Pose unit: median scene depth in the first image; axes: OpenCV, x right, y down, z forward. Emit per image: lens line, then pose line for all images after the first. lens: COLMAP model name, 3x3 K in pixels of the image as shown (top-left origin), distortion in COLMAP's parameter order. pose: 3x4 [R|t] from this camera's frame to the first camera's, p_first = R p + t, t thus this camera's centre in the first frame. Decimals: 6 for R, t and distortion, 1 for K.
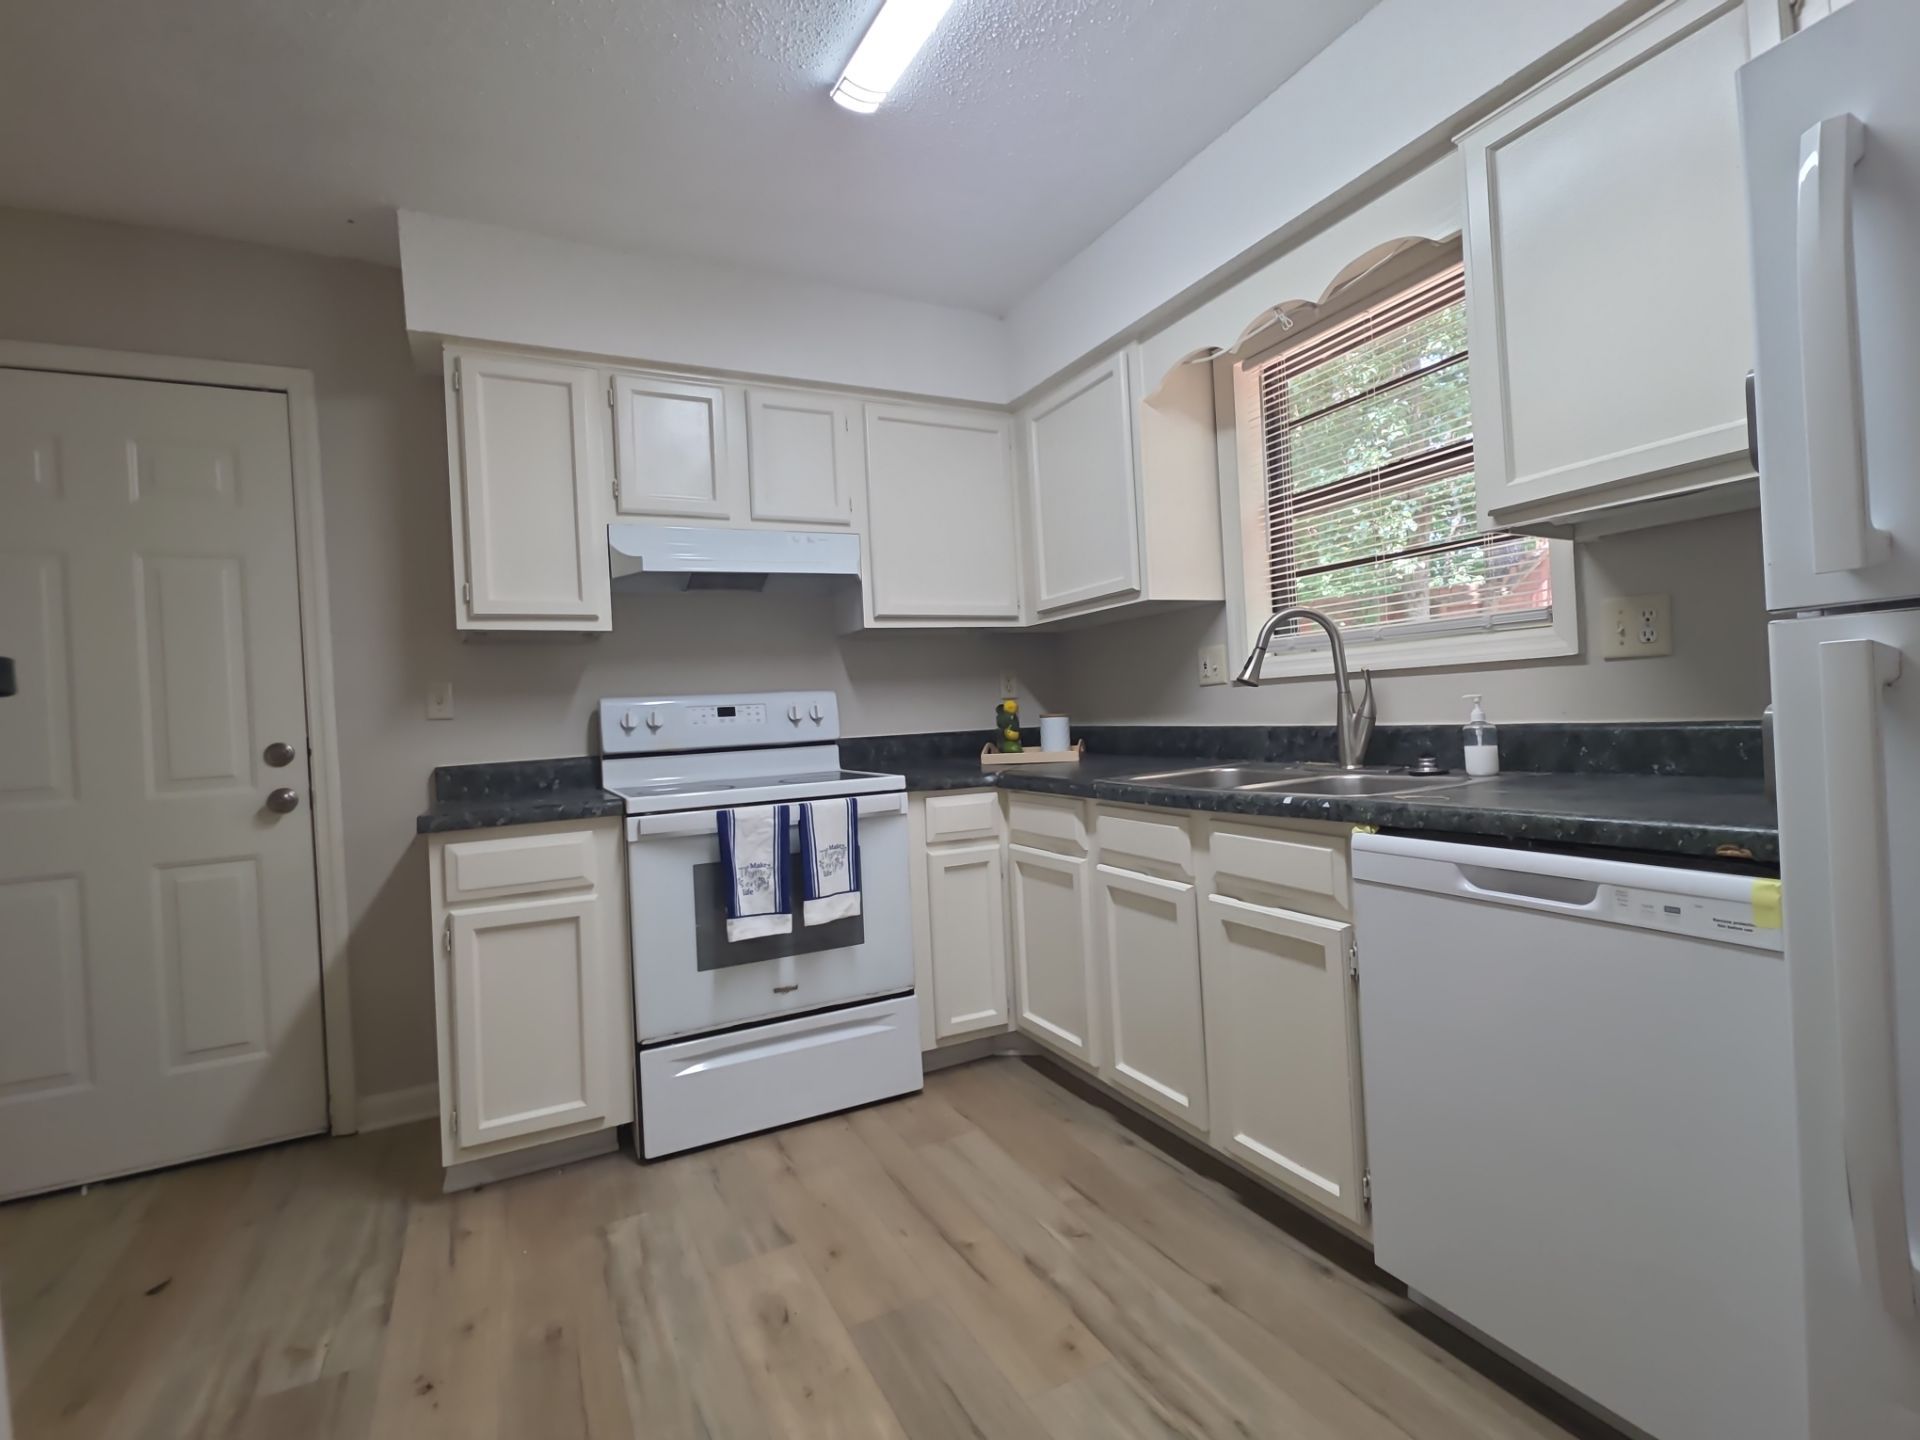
lens RADIAL K [[901.6, 0, 965.3], [0, 901.6, 708.0], [0, 0, 1]] dist [0.024103, -0.008750]
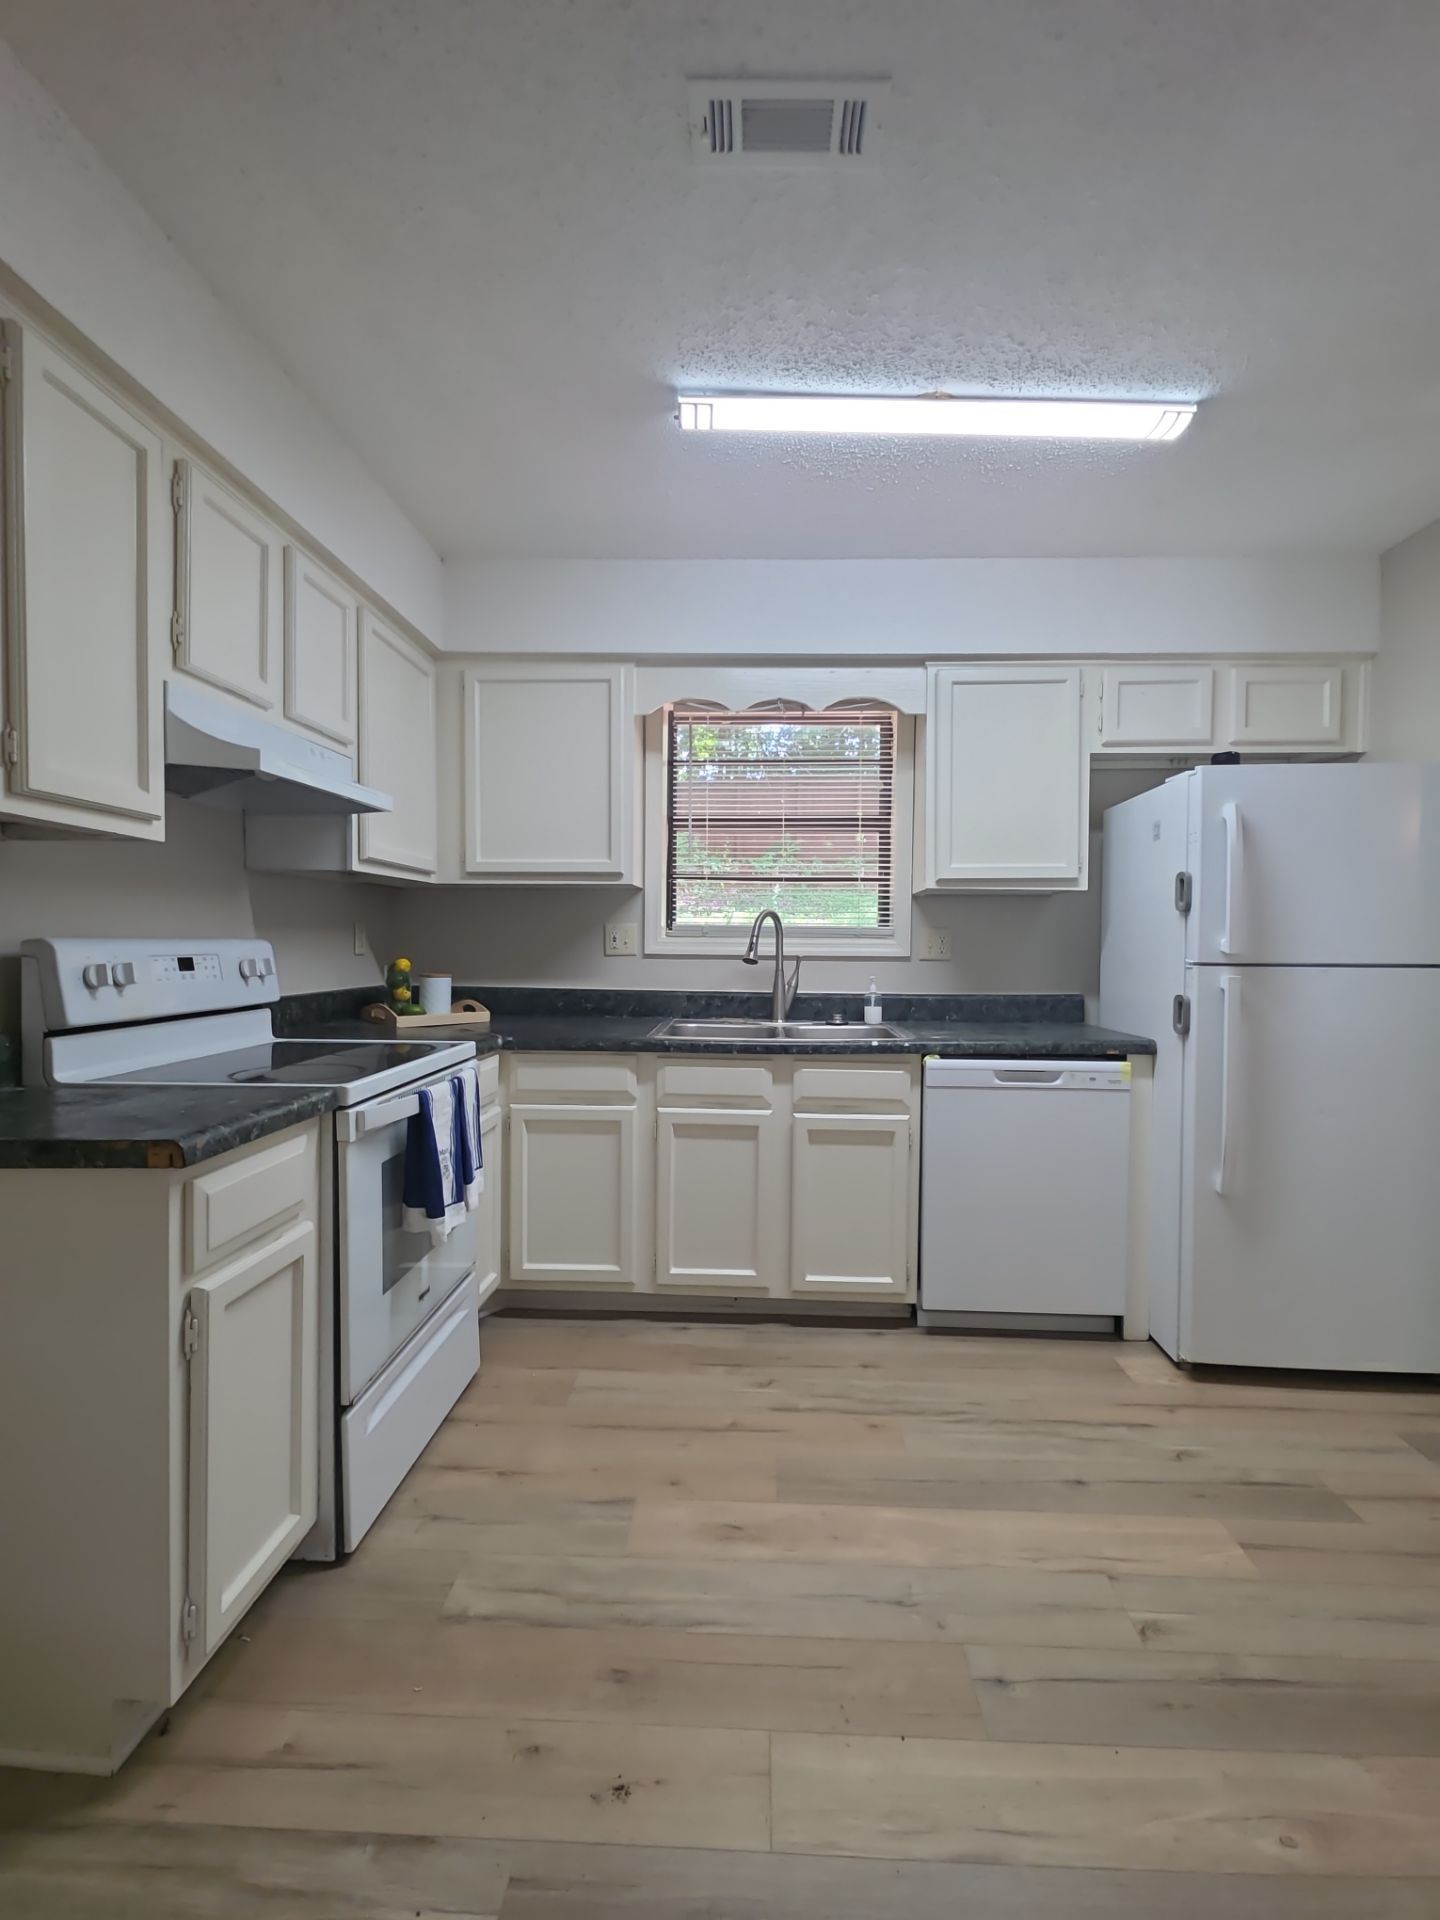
lens RADIAL K [[901.6, 0, 728.8], [0, 901.6, 962.2], [0, 0, 1]] dist [0.024103, -0.008750]
pose [[0.483994, 0.034232, 0.874401, -0.984654], [-0.037643, 0.999124, -0.018279, -0.000314], [-0.874261, -0.024068, 0.484859, 0.398611]]
